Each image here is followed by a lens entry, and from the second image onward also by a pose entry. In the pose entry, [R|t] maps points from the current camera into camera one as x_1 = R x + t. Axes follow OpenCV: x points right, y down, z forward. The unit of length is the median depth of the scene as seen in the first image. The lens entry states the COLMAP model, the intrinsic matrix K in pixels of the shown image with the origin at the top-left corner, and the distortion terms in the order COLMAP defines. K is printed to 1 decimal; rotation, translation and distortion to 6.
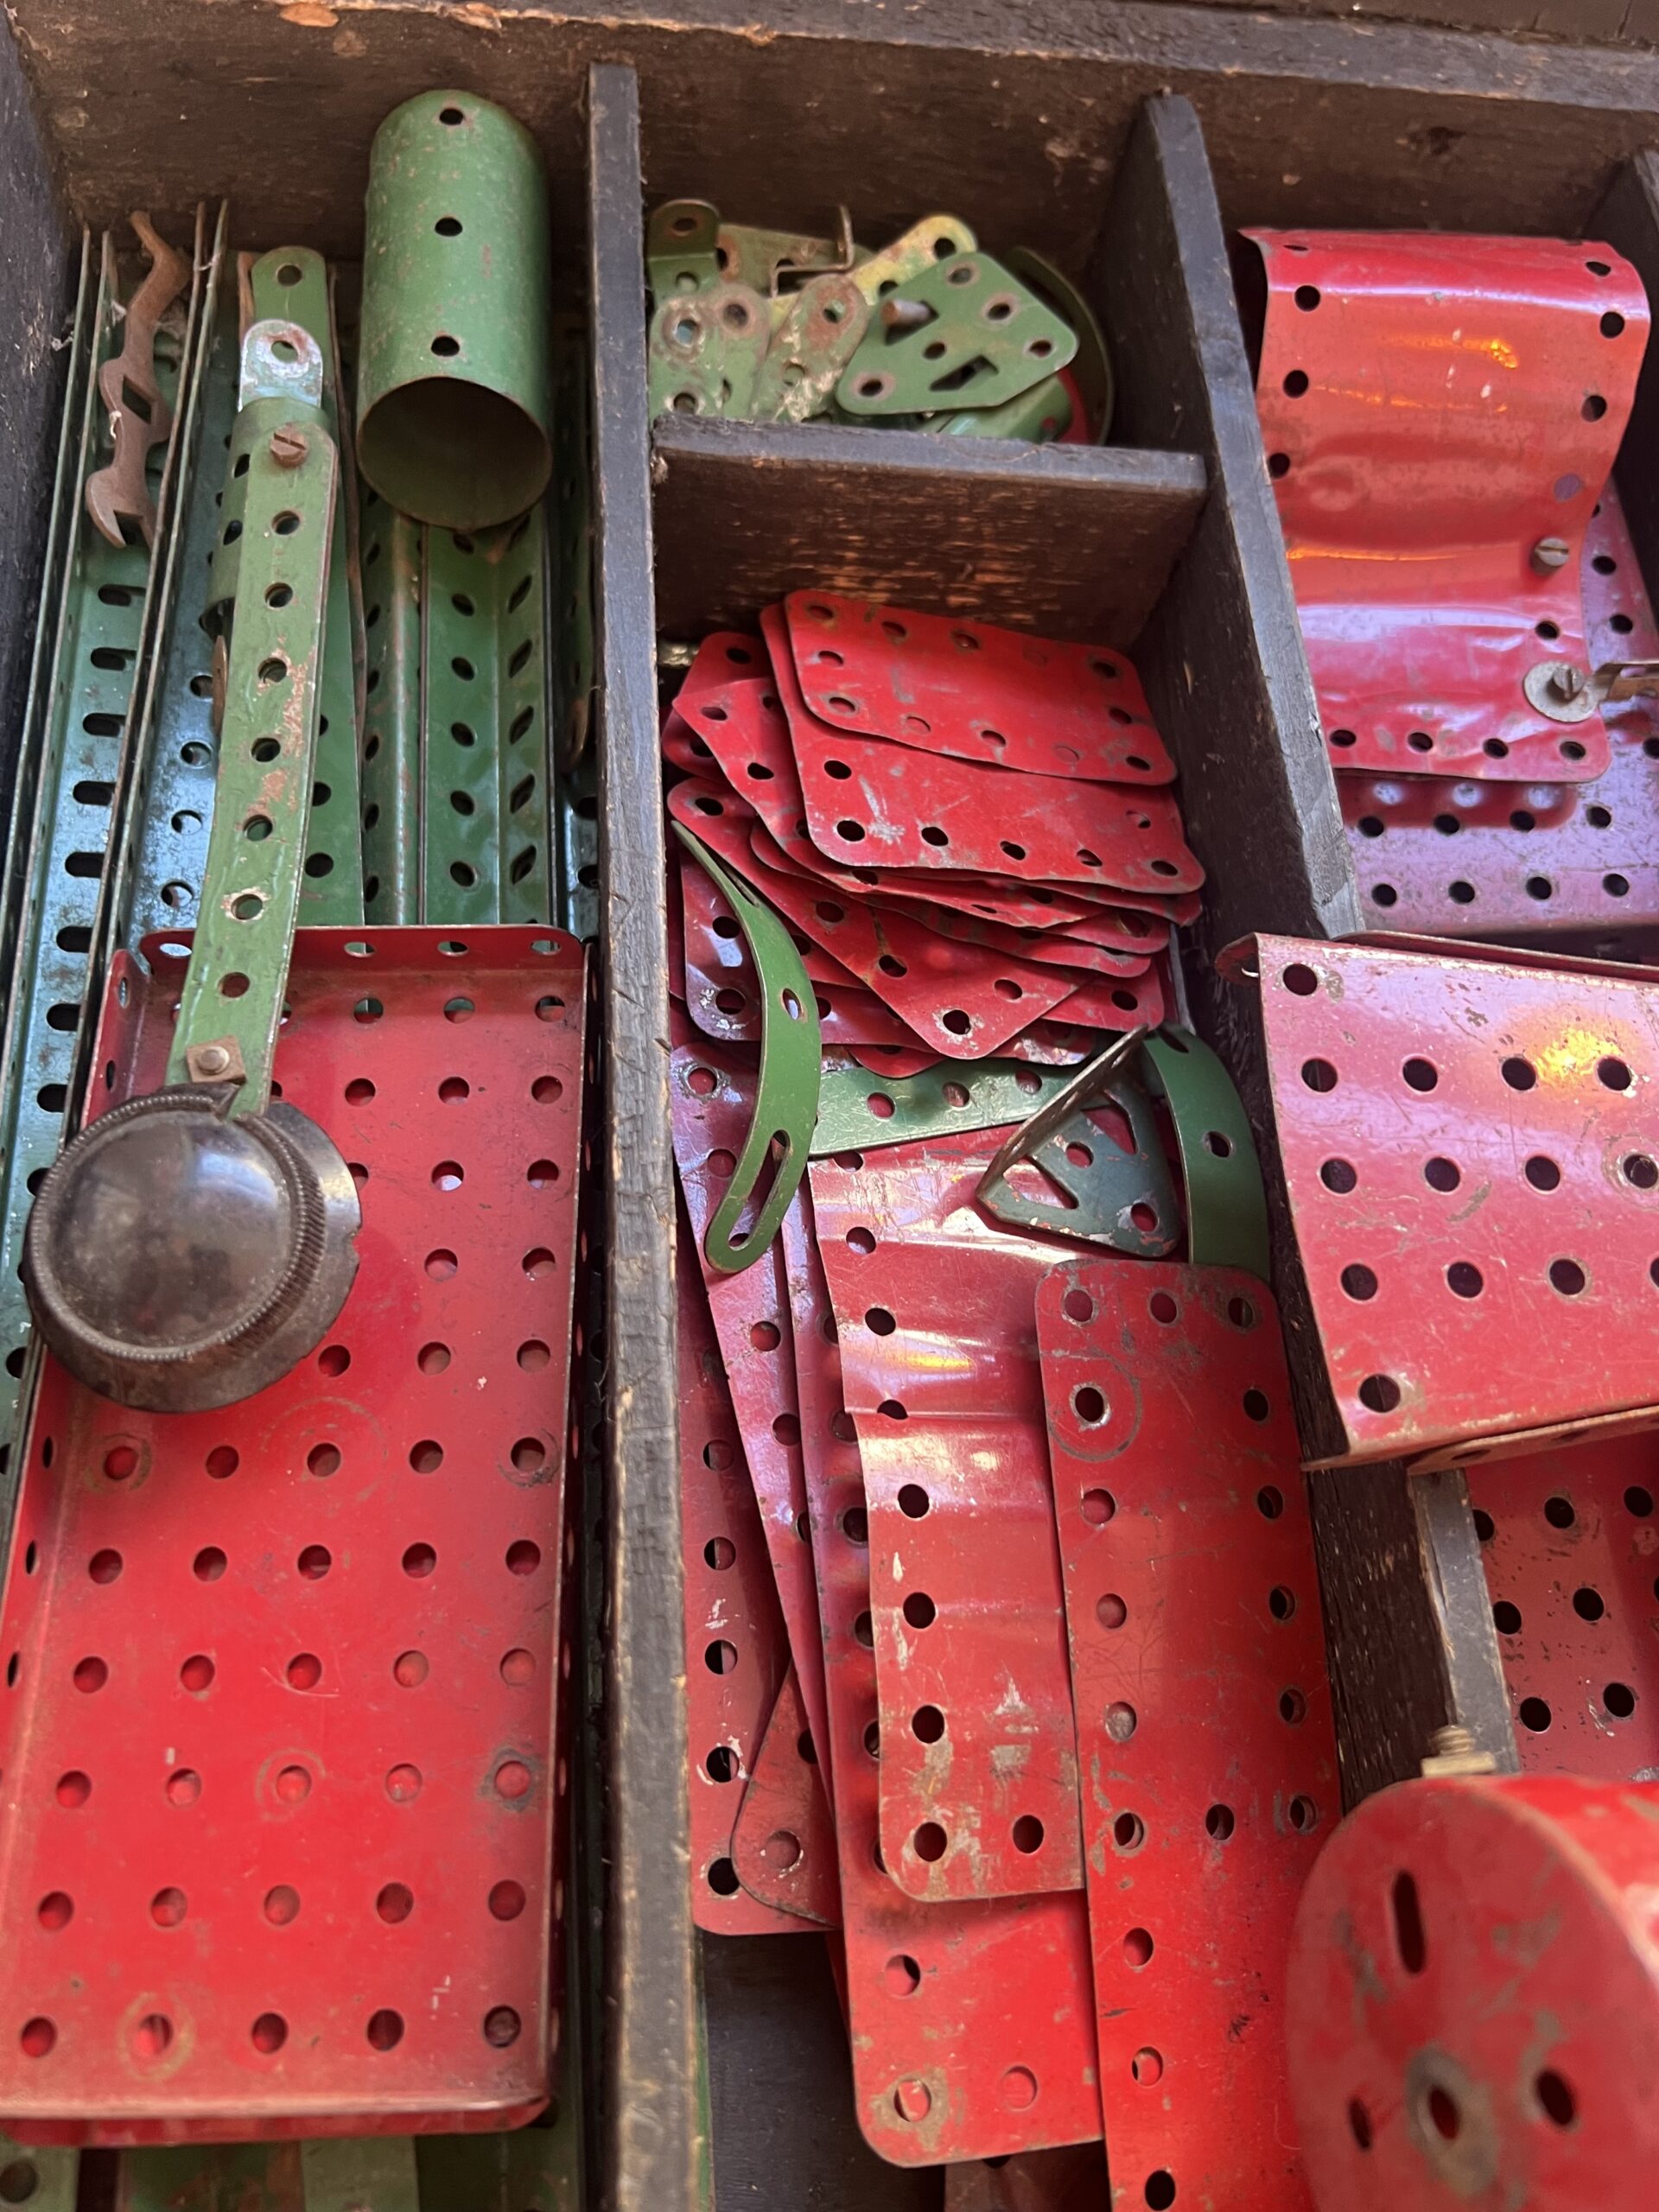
lens RADIAL K [[1663.3, 0, 855.9], [0, 1663.3, 1105.7], [0, 0, 1]] dist [-0.028708, 0.000649]
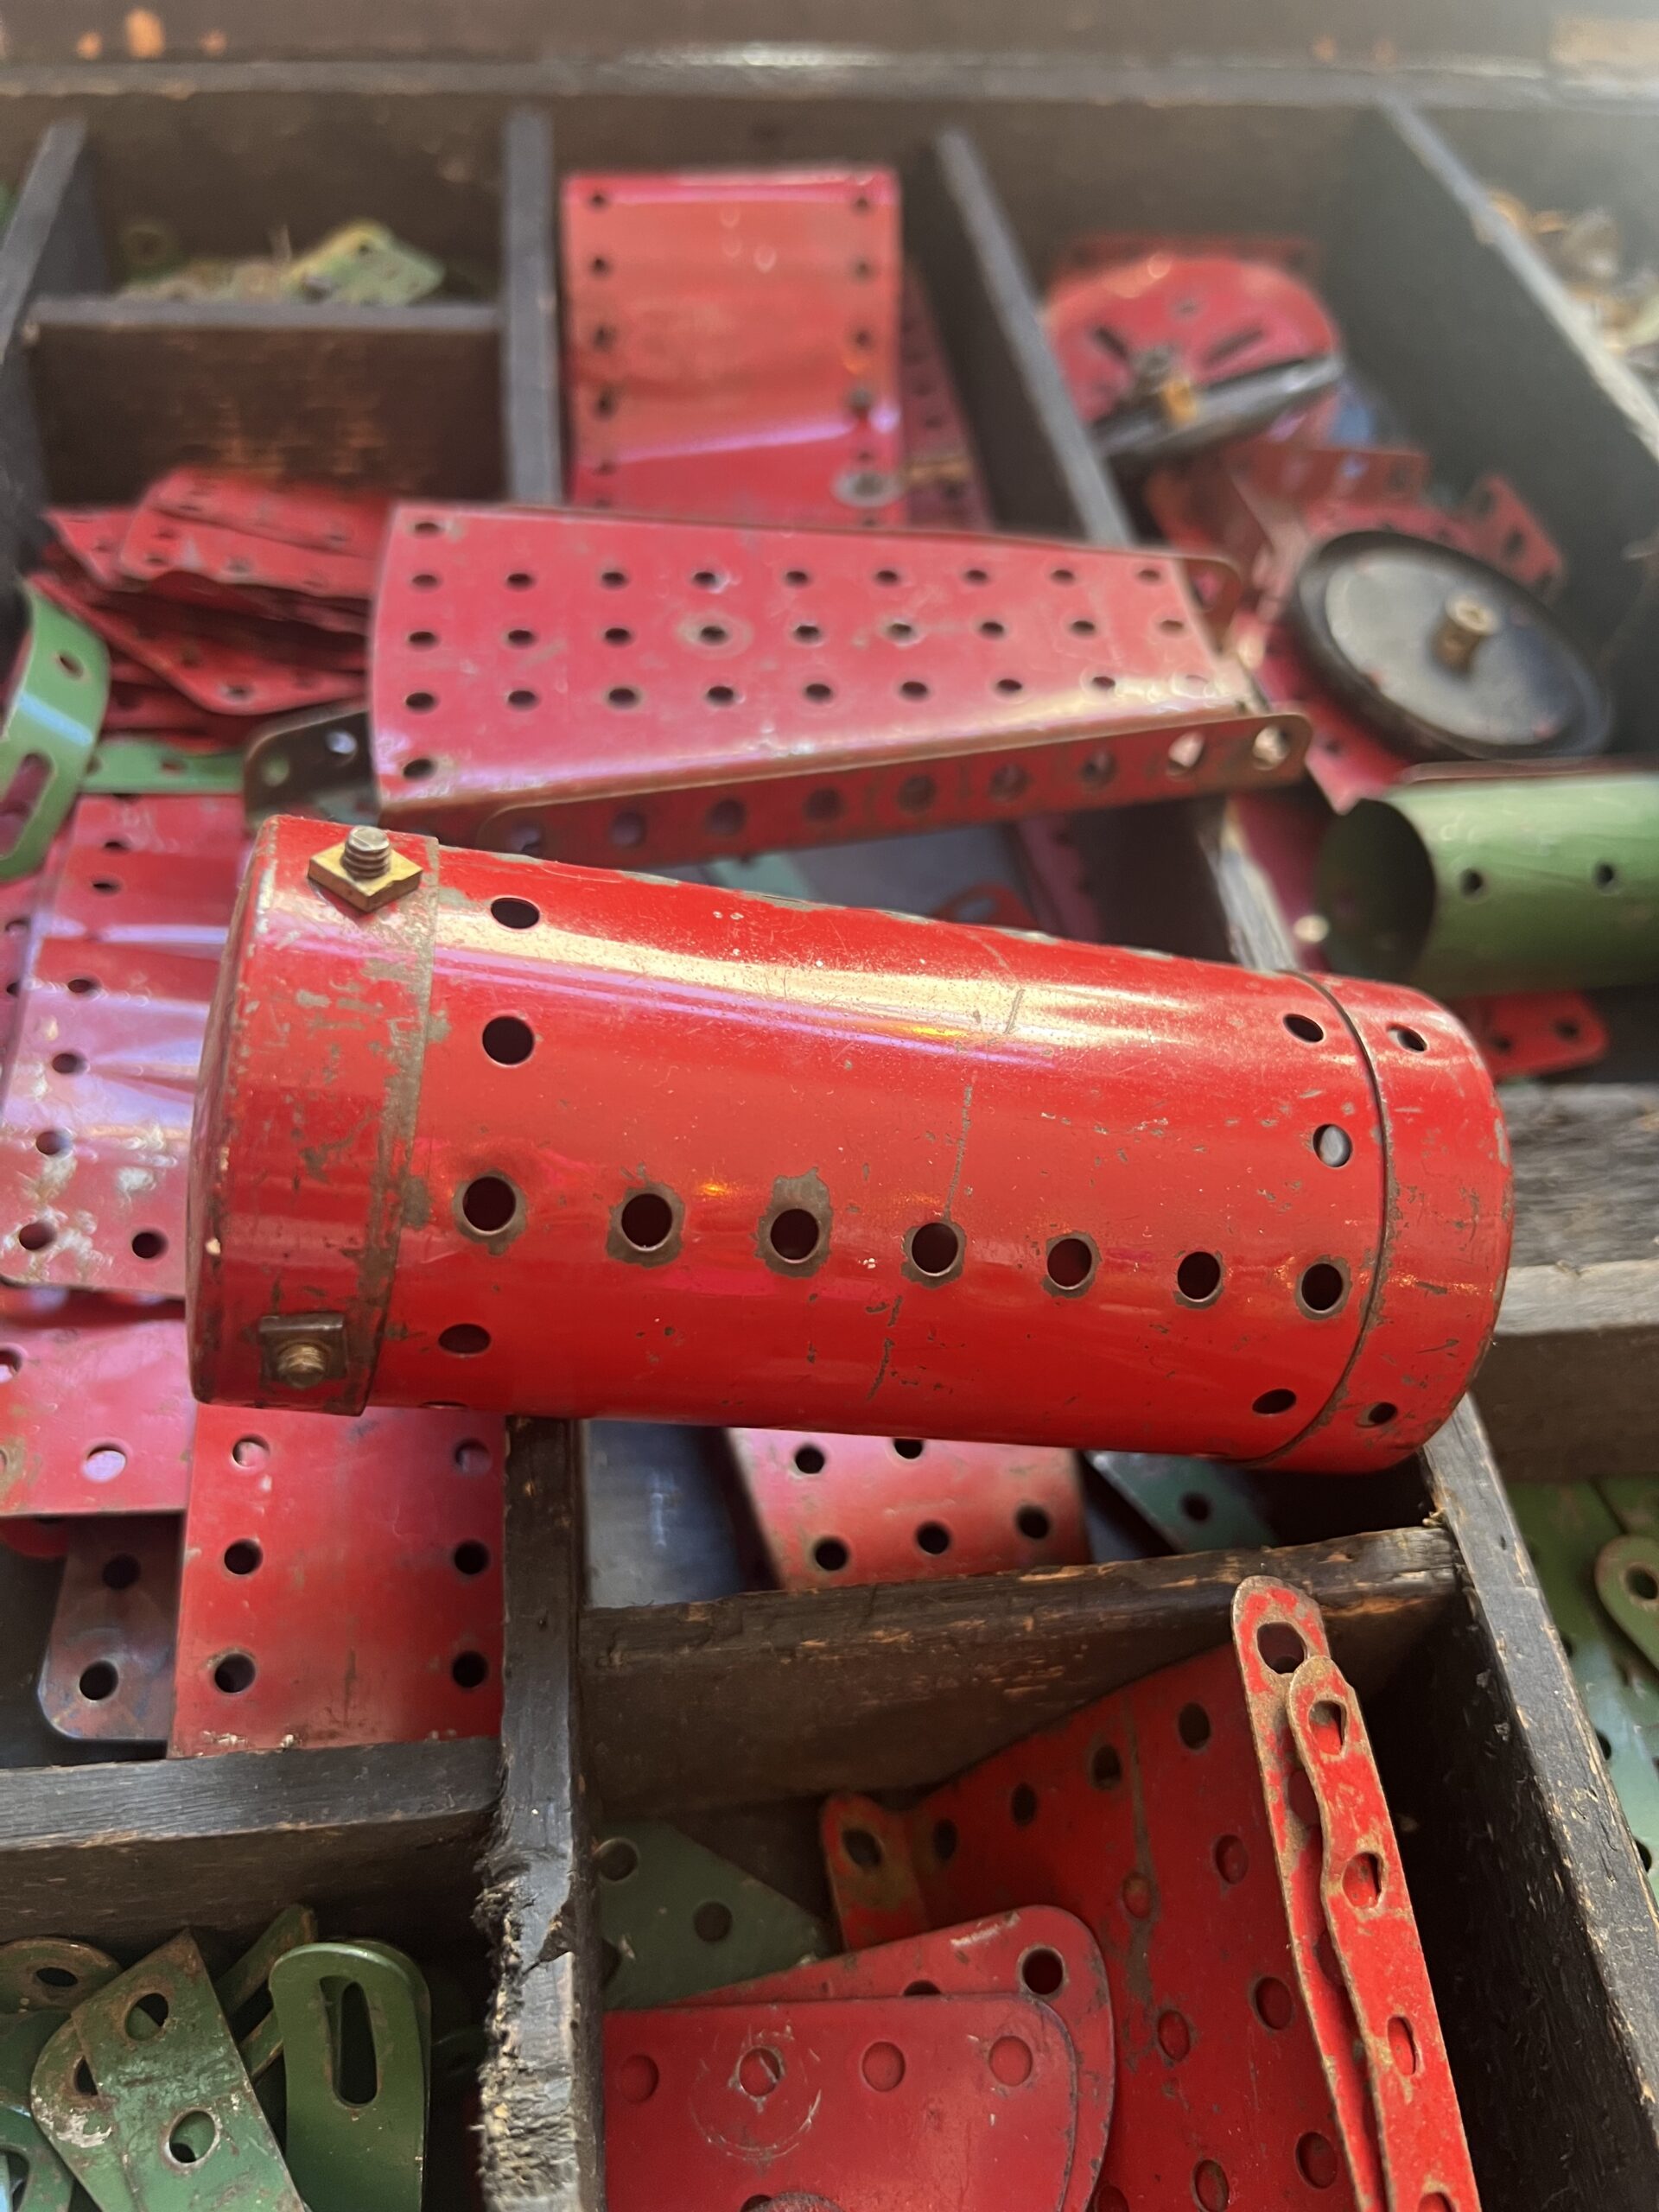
lens RADIAL K [[1727.1, 0, 837.2], [0, 1727.1, 1104.8], [0, 0, 1]] dist [-0.047899, -0.002929]
pose [[0.996336, -0.084762, -0.011440, 0.404496], [0.078846, 0.962049, -0.261237, 0.489707], [0.033149, 0.259378, 0.965207, -0.031456]]
